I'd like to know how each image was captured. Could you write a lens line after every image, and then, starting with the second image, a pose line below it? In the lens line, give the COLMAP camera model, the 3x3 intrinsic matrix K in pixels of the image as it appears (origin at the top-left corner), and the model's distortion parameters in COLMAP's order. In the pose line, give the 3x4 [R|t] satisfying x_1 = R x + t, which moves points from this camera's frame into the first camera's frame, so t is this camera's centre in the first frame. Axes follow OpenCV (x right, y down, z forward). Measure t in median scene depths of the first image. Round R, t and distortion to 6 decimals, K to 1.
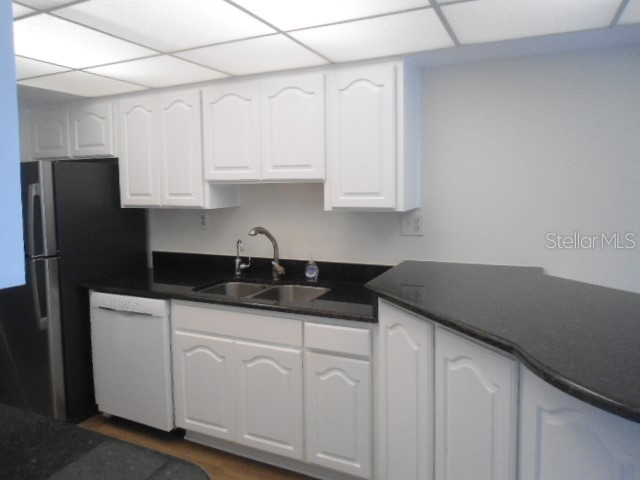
lens RADIAL K [[448.9, 0, 310.4], [0, 448.9, 214.0], [0, 0, 1]] dist [-0.025155, -0.002696]
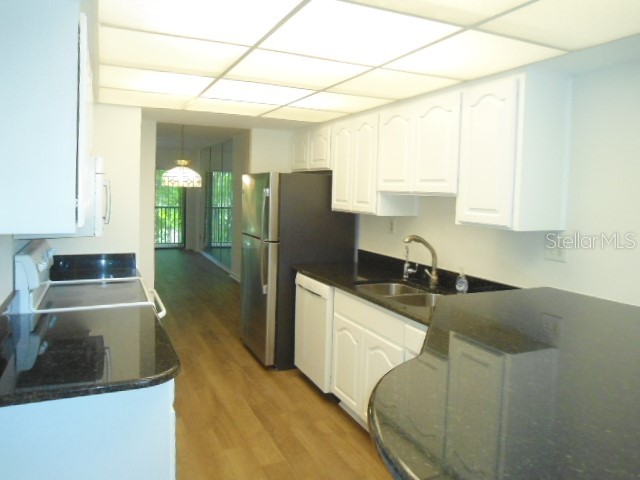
lens RADIAL K [[448.9, 0, 310.4], [0, 448.9, 214.0], [0, 0, 1]] dist [-0.025155, -0.002696]
pose [[0.772831, 0.068735, -0.630879, 0.366103], [-0.082554, 0.996559, 0.007448, -0.009787], [0.629220, 0.046326, 0.775845, -0.004324]]
